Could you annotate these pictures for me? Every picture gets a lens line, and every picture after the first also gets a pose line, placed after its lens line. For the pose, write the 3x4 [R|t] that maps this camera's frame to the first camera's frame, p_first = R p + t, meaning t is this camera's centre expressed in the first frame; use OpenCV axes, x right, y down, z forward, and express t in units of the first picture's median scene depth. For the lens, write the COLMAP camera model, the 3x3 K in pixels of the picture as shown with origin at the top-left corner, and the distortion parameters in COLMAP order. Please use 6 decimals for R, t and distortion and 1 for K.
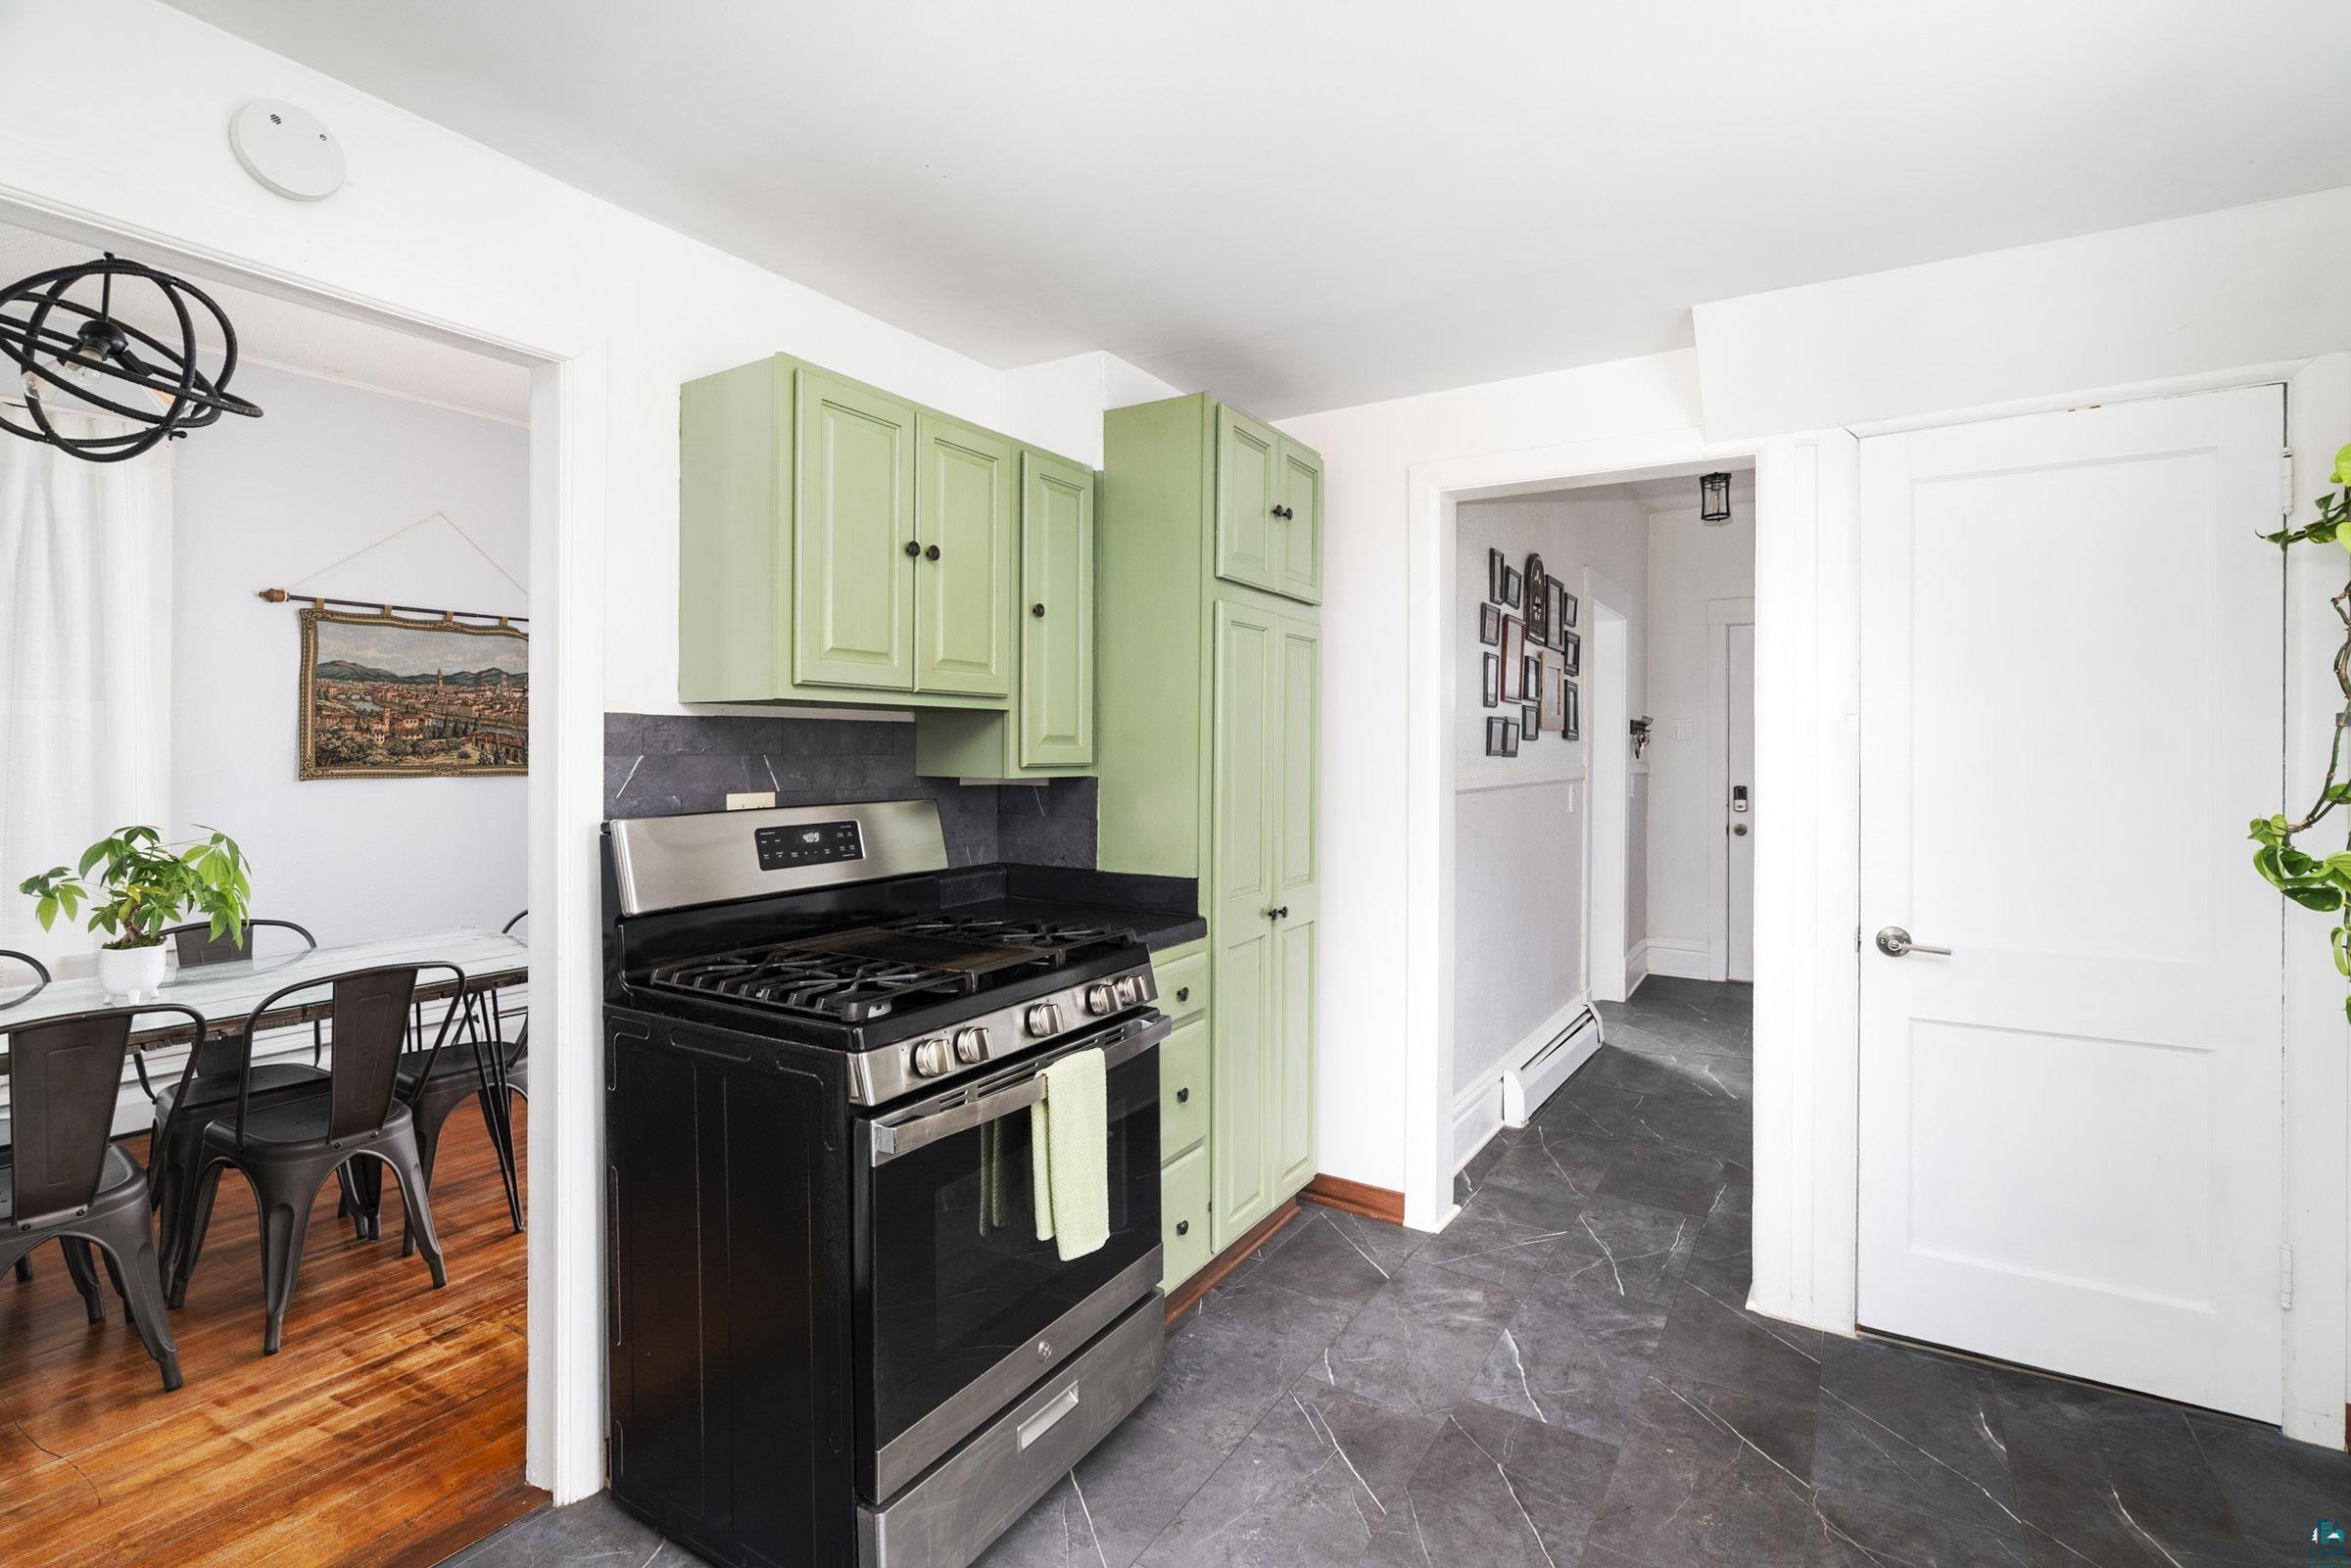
lens RADIAL K [[1067.4, 0, 1153.3], [0, 1067.4, 763.2], [0, 0, 1]] dist [-0.005374, 0.003210]
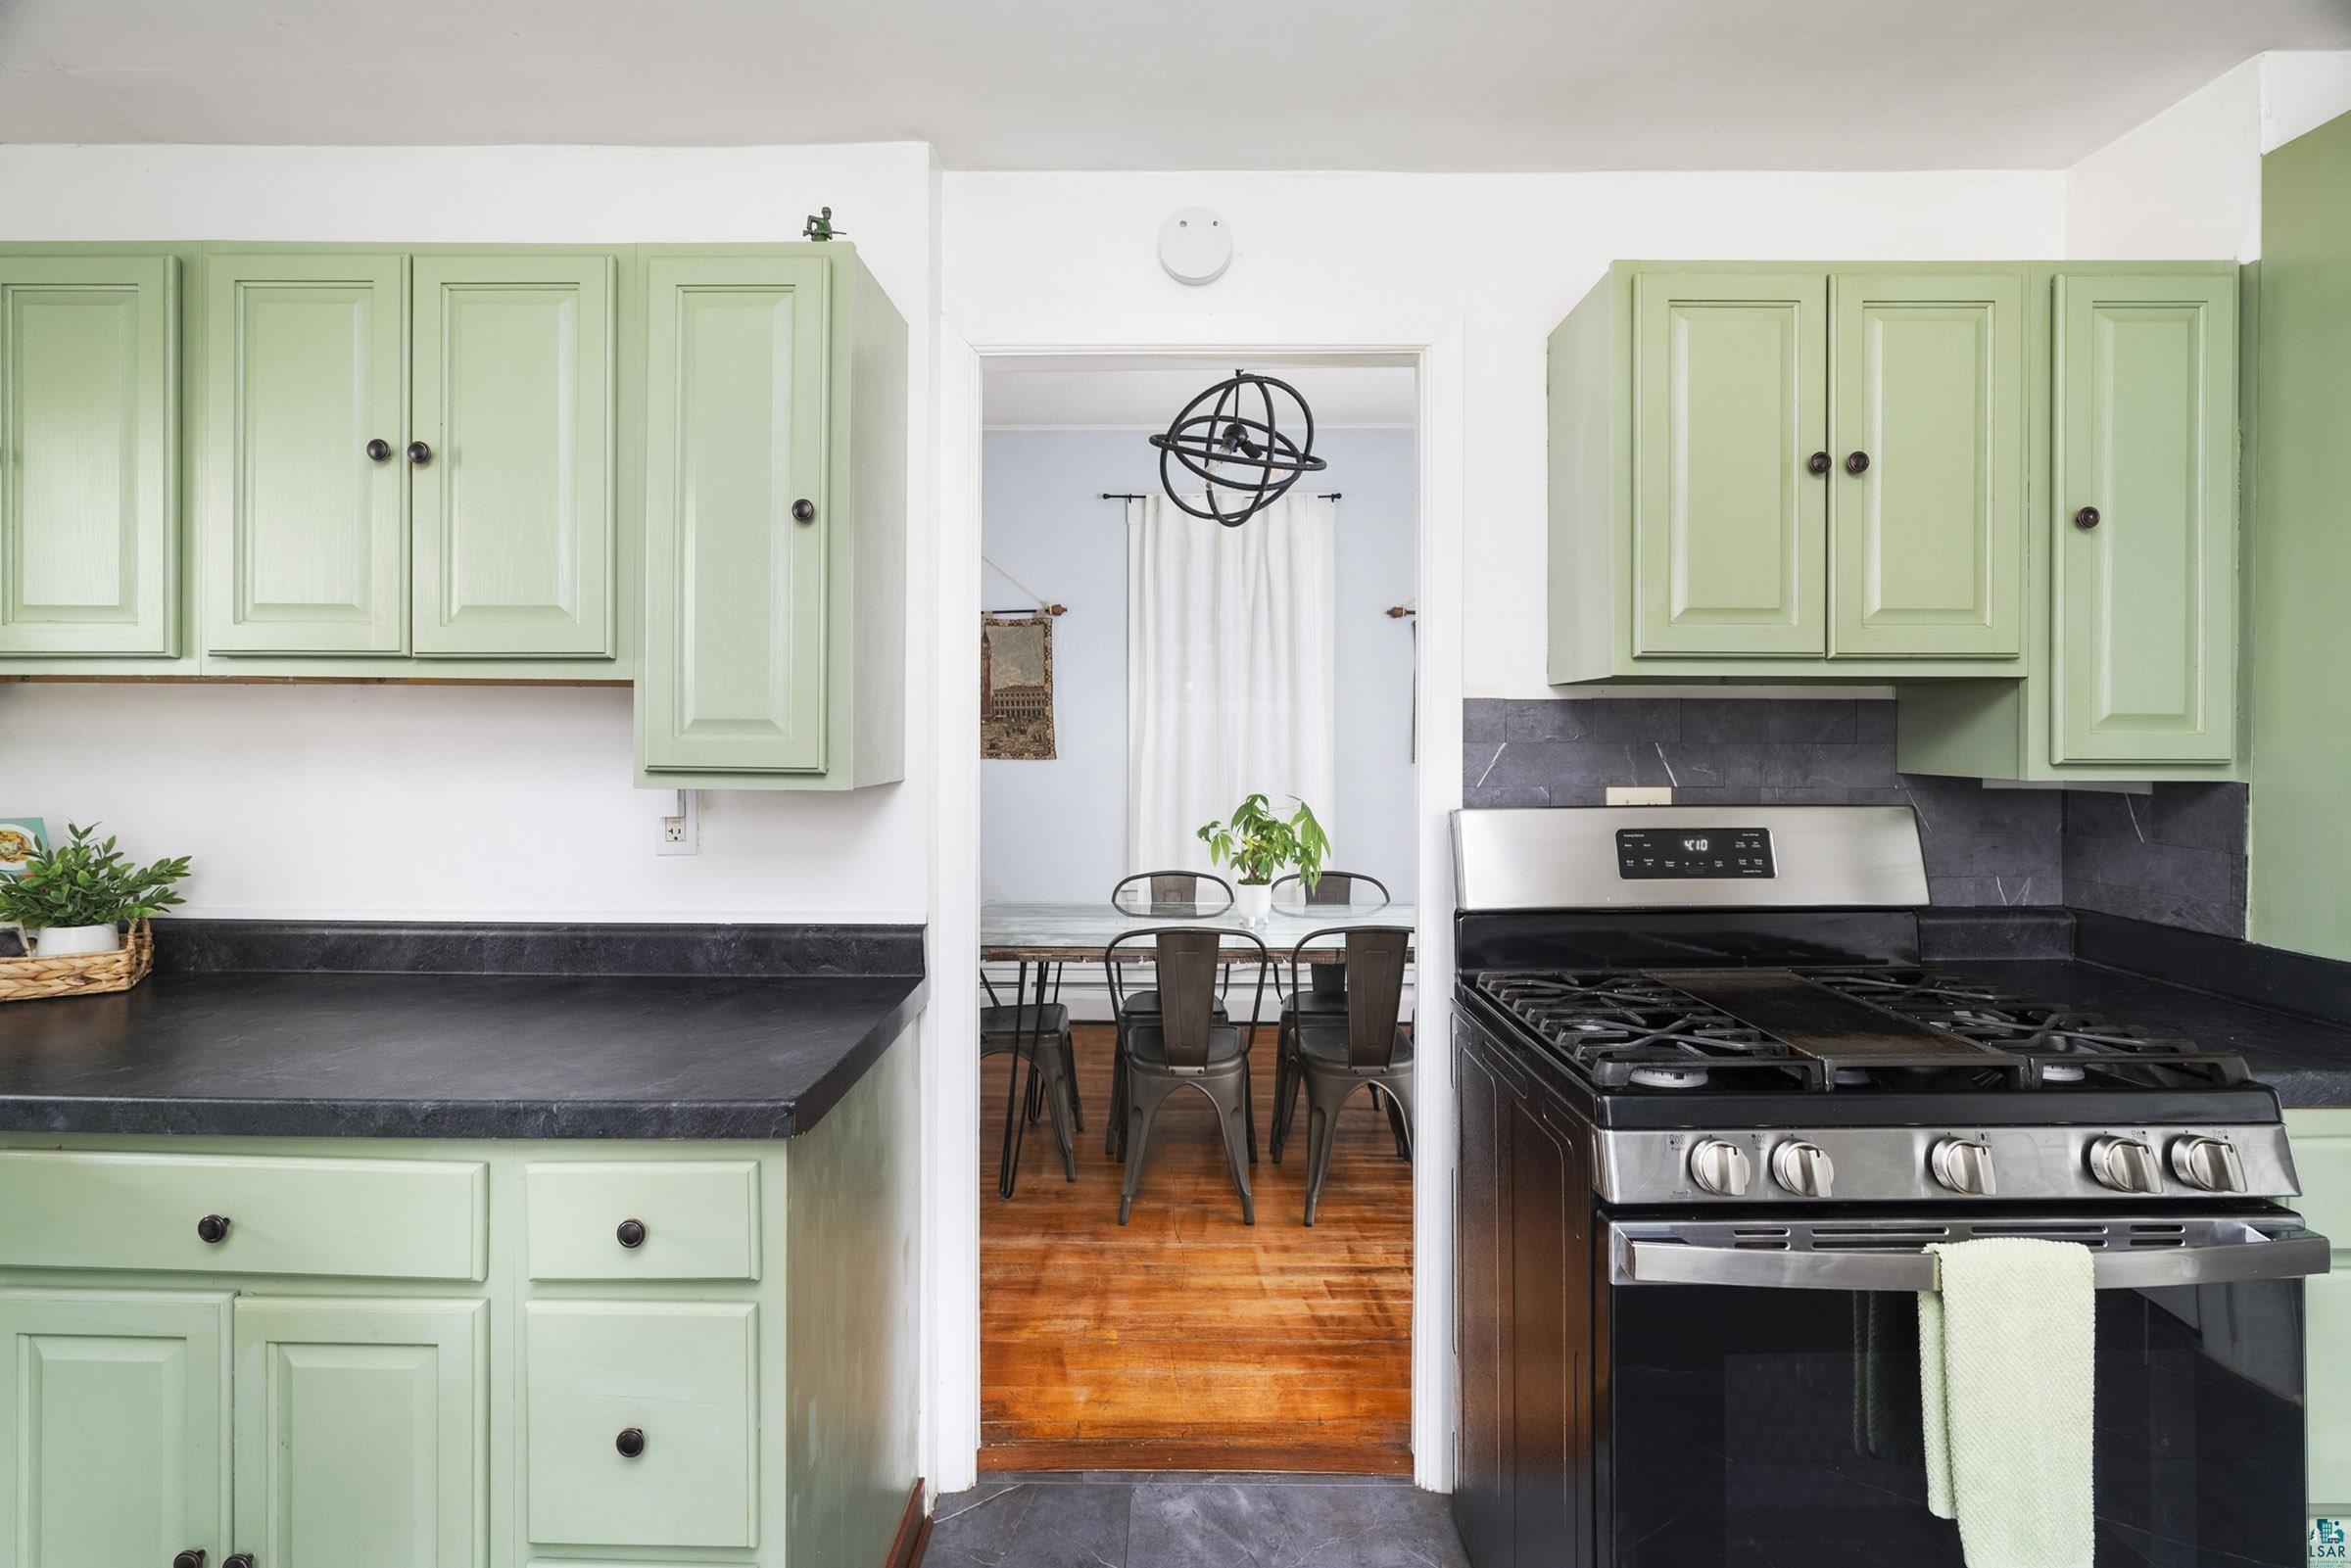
lens RADIAL K [[1067.4, 0, 1166.7], [0, 1067.4, 746.7], [0, 0, 1]] dist [-0.005374, 0.003210]
pose [[0.550222, 0.007382, -0.834985, 0.128674], [-0.010396, 0.999944, 0.001989, -0.002472], [0.834953, 0.007586, 0.550268, 0.205755]]
